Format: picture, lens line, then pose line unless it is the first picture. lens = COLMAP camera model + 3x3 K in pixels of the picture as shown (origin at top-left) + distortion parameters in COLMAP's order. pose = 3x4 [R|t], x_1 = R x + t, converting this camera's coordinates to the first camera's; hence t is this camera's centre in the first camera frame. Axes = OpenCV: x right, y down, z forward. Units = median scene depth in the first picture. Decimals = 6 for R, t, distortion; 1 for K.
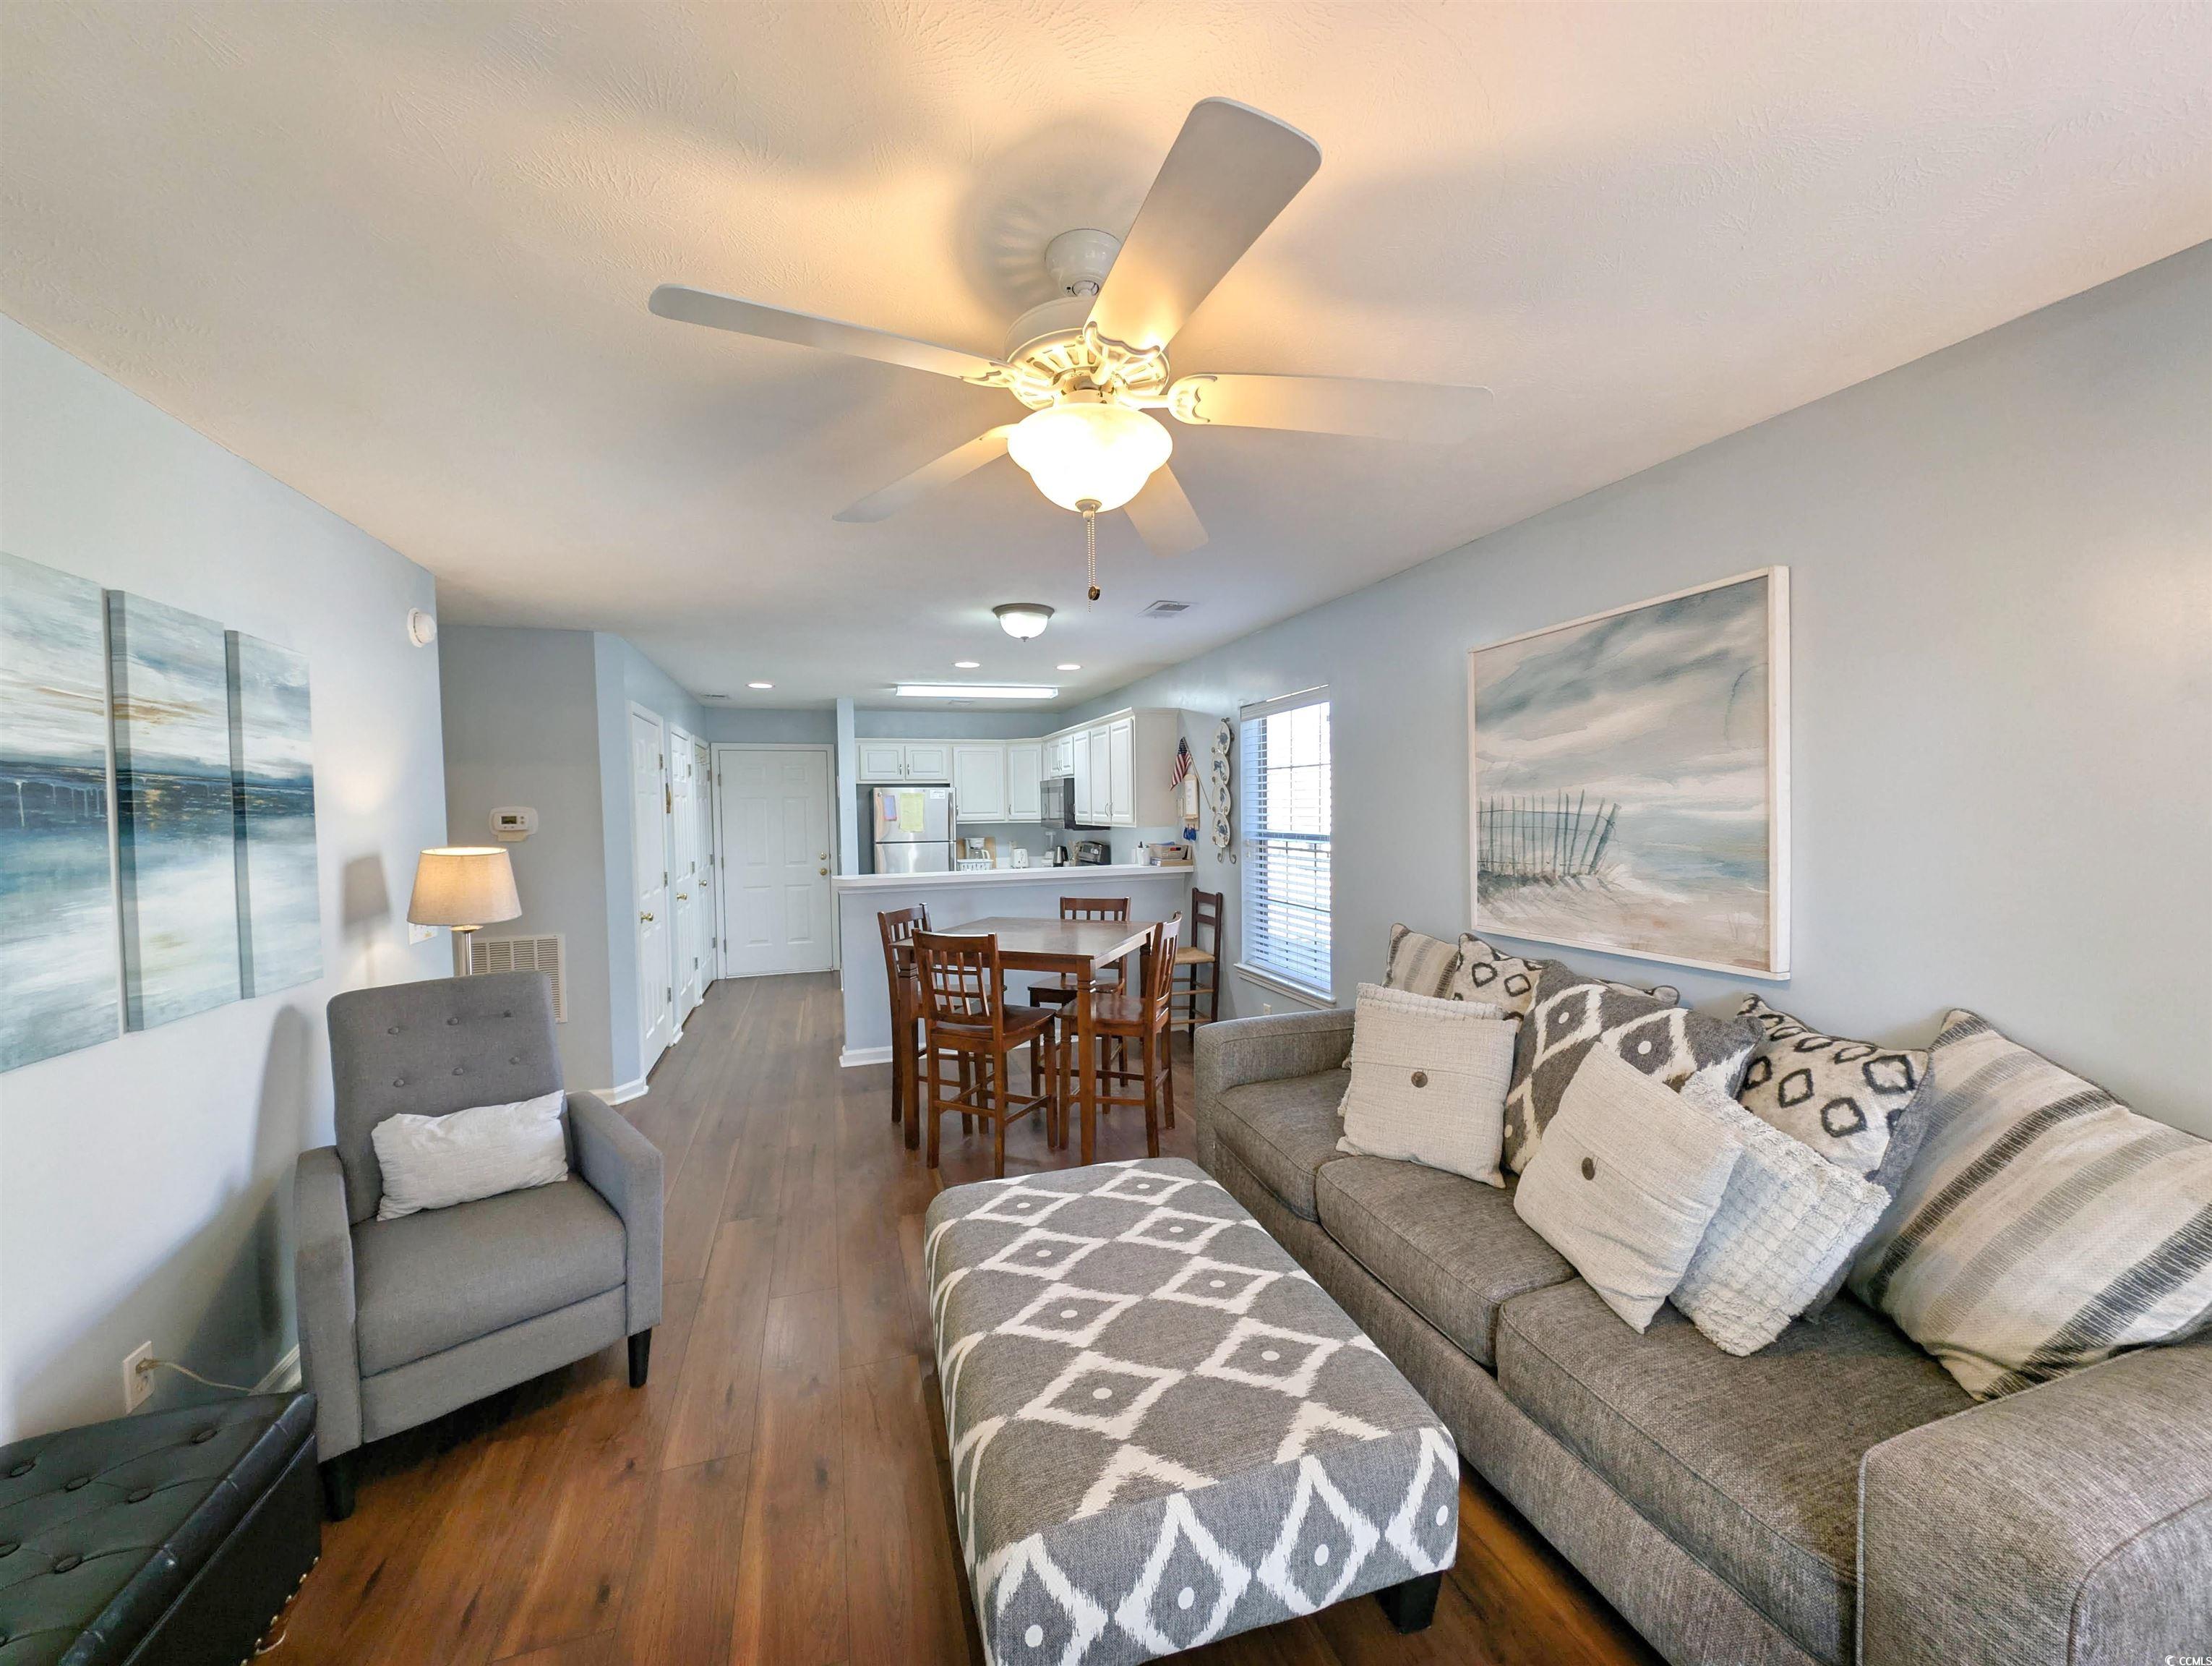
lens RADIAL K [[827.6, 0, 1093.9], [0, 827.6, 838.3], [0, 0, 1]] dist [0.015161, -0.007491]
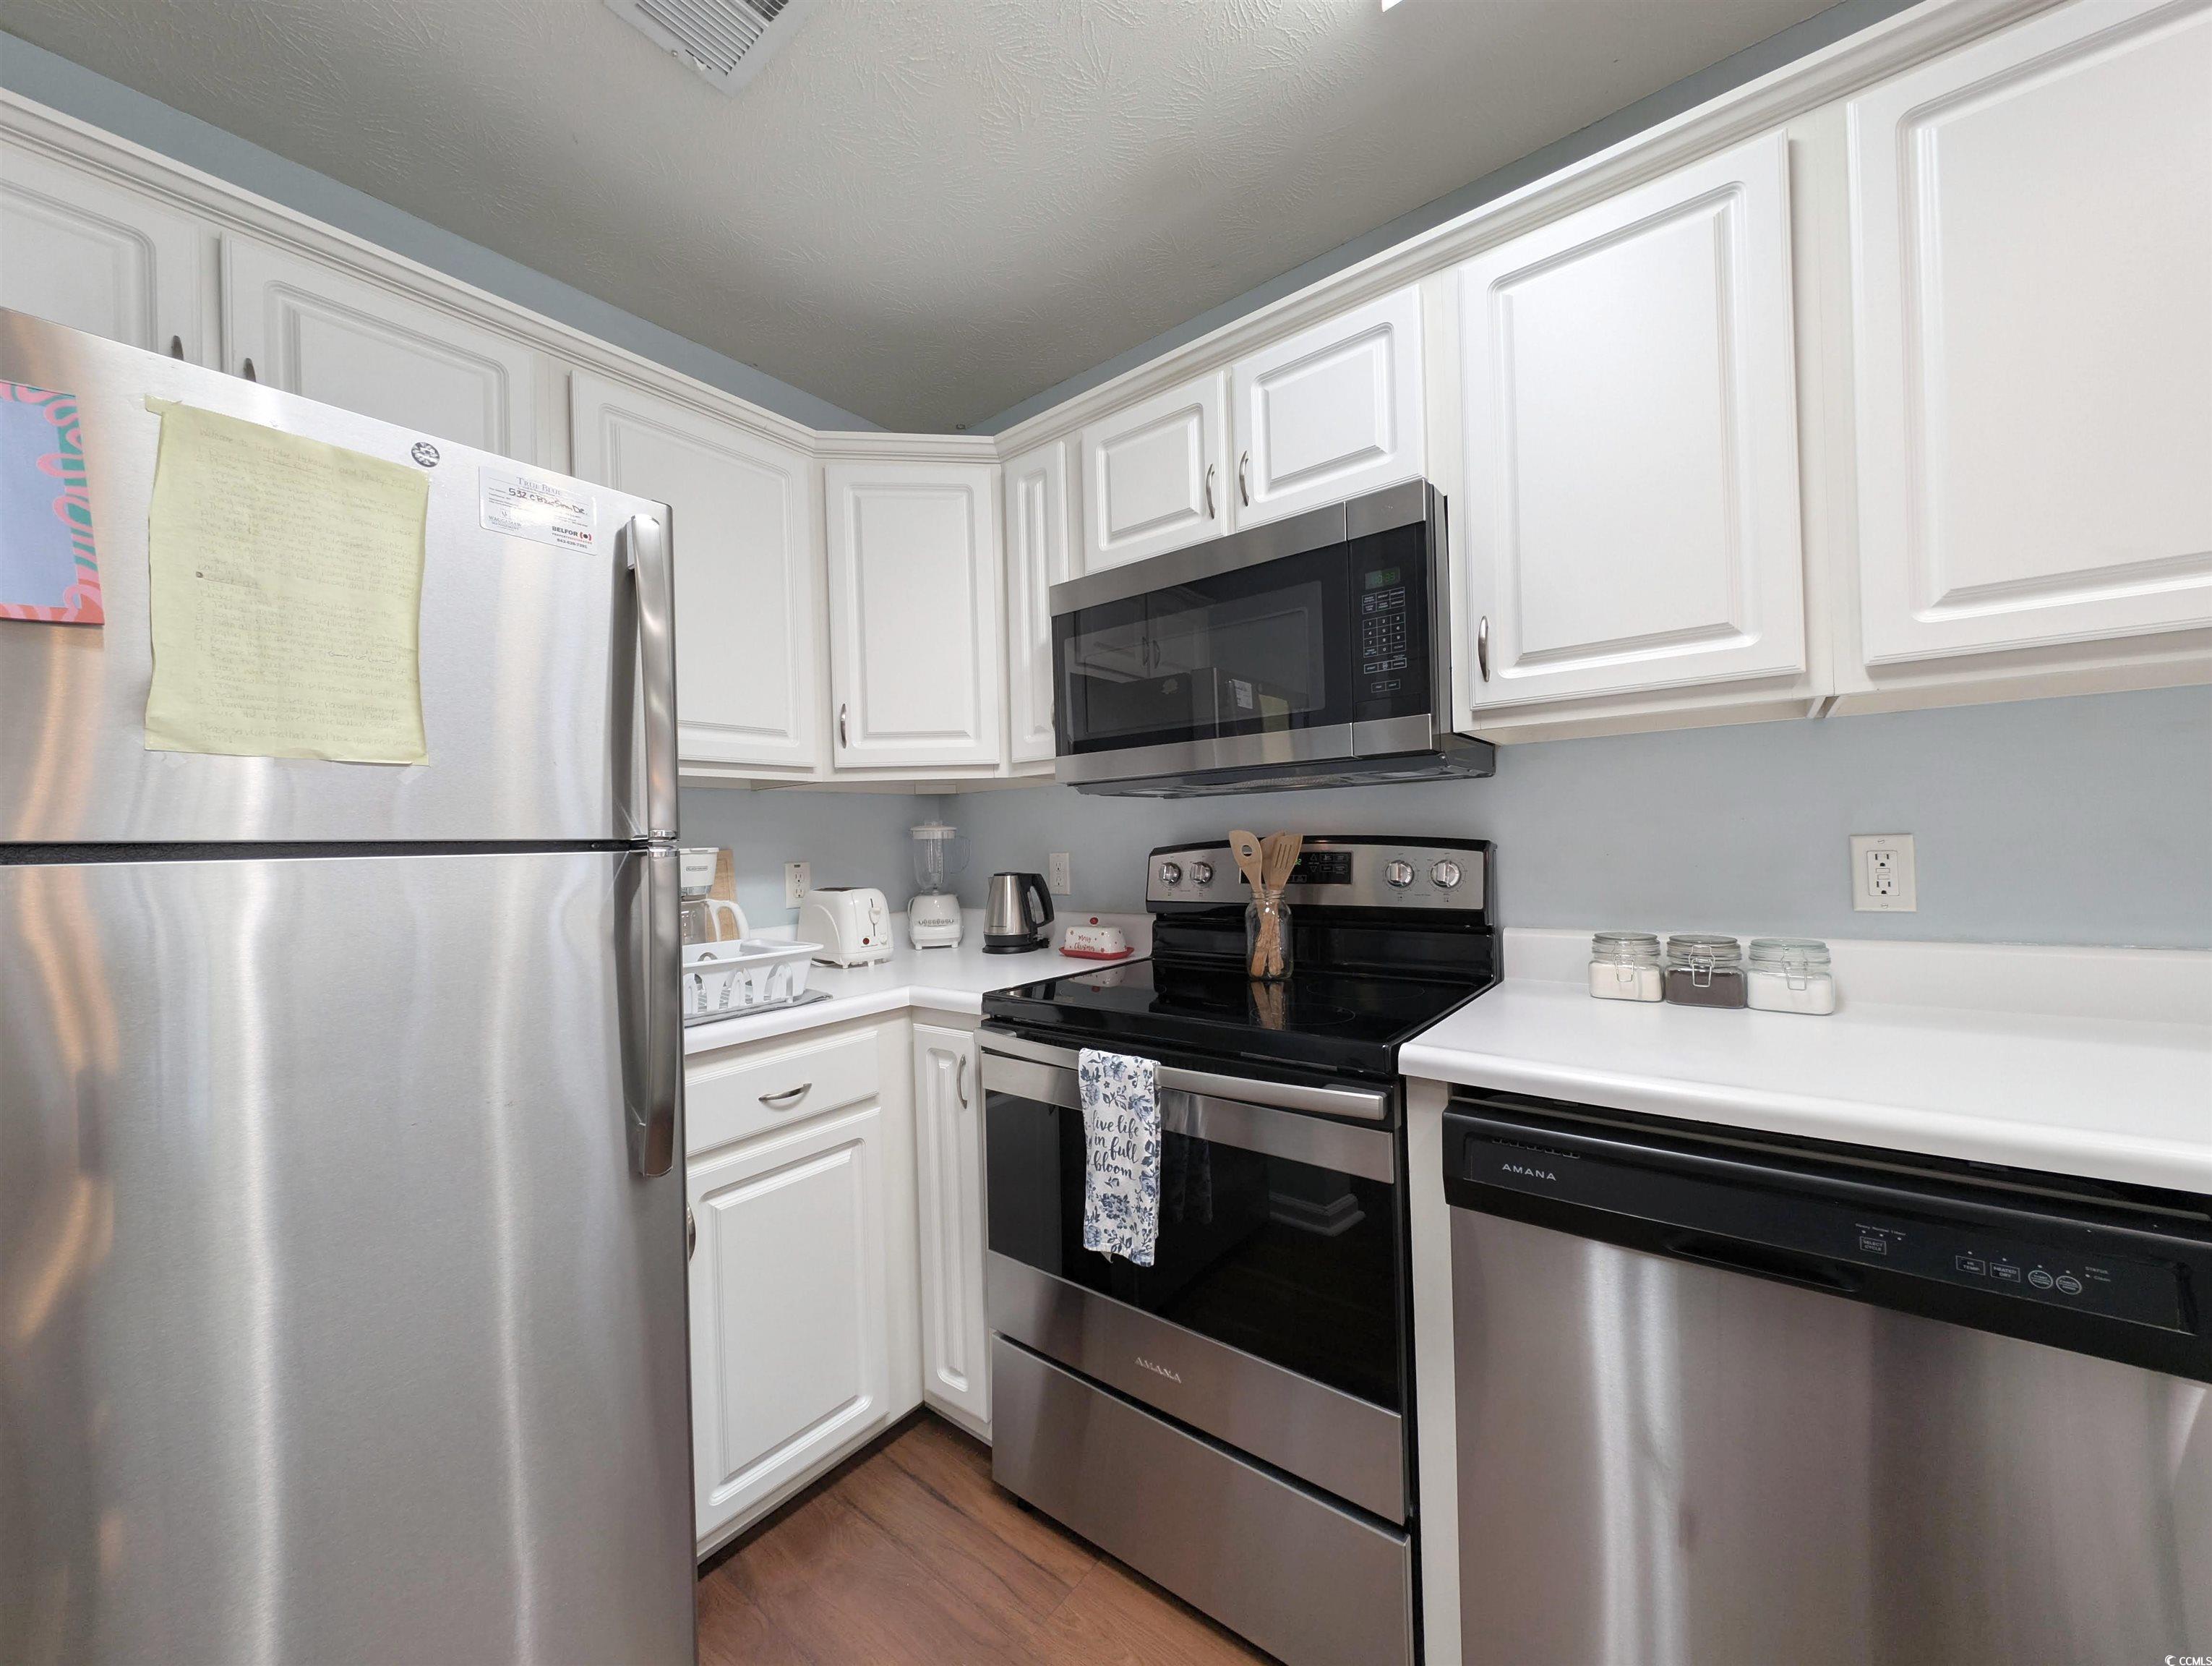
lens RADIAL K [[827.6, 0, 1093.9], [0, 827.6, 838.3], [0, 0, 1]] dist [0.015161, -0.007491]
pose [[0.832596, -0.008085, 0.553822, -0.496873], [0.039570, 0.998207, -0.044916, 0.034573], [-0.552465, 0.059312, 0.831423, 2.185056]]
